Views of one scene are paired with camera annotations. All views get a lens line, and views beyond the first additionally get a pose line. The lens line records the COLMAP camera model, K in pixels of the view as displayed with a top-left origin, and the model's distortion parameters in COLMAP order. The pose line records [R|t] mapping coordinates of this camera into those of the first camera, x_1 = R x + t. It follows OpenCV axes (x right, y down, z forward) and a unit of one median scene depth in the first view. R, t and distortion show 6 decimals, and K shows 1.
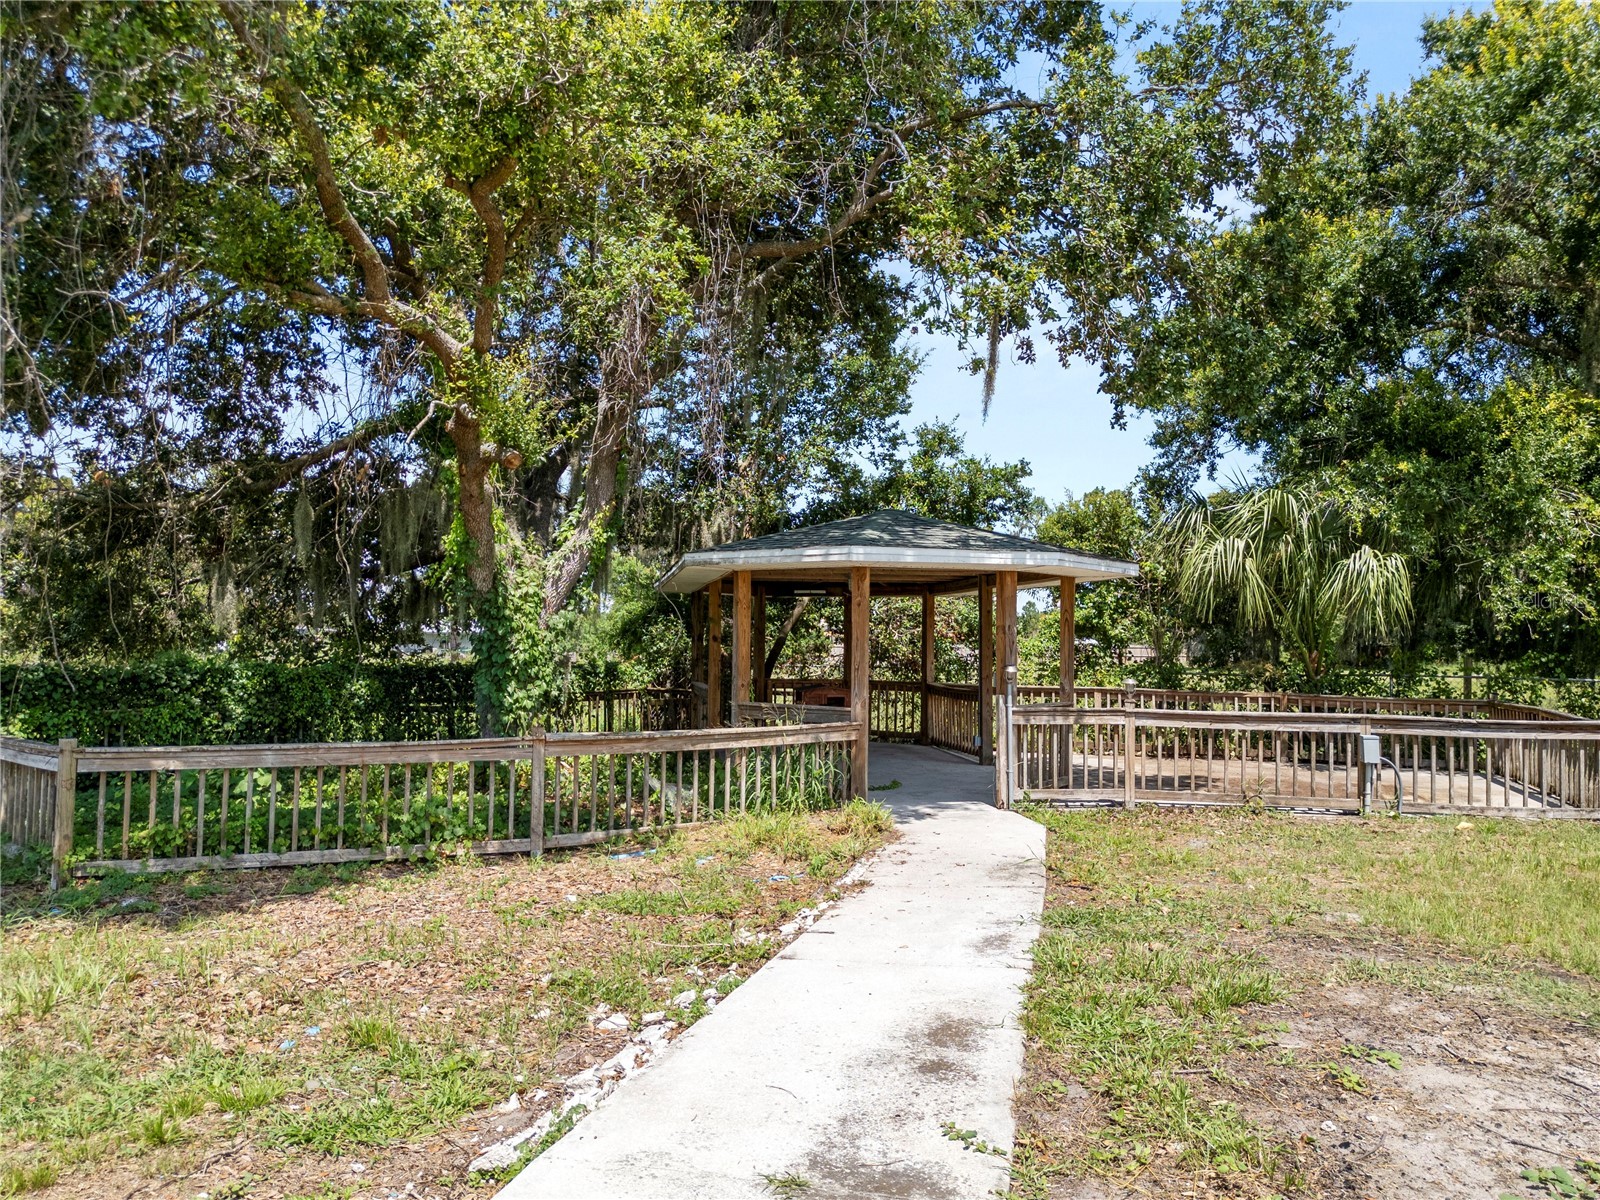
lens RADIAL K [[1115.7, 0, 800.0], [0, 1115.7, 600.0], [0, 0, 1]] dist [0.096714, -0.110872]
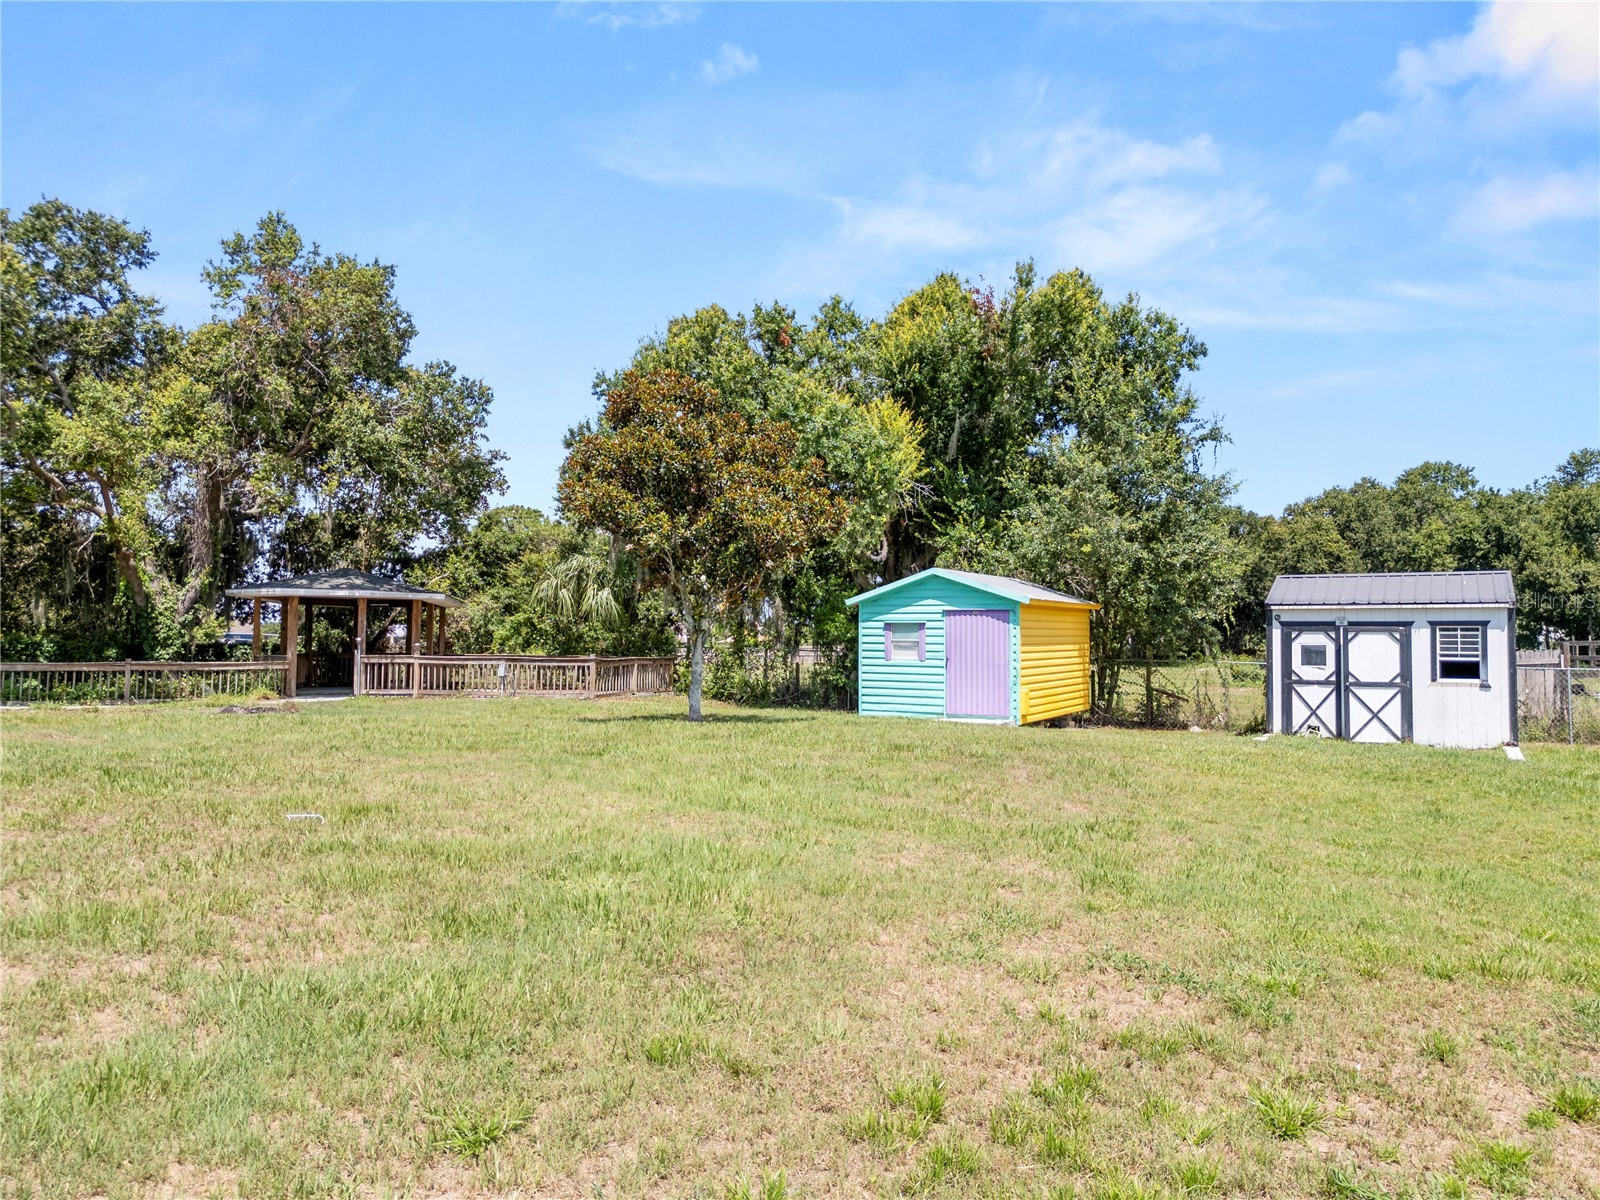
lens RADIAL K [[1115.7, 0, 800.0], [0, 1115.7, 600.0], [0, 0, 1]] dist [0.096714, -0.110872]
pose [[0.999915, -0.001211, 0.012958, 0.974423], [0.001252, 0.999994, -0.003140, -0.010887], [-0.012954, 0.003156, 0.999911, -1.255473]]
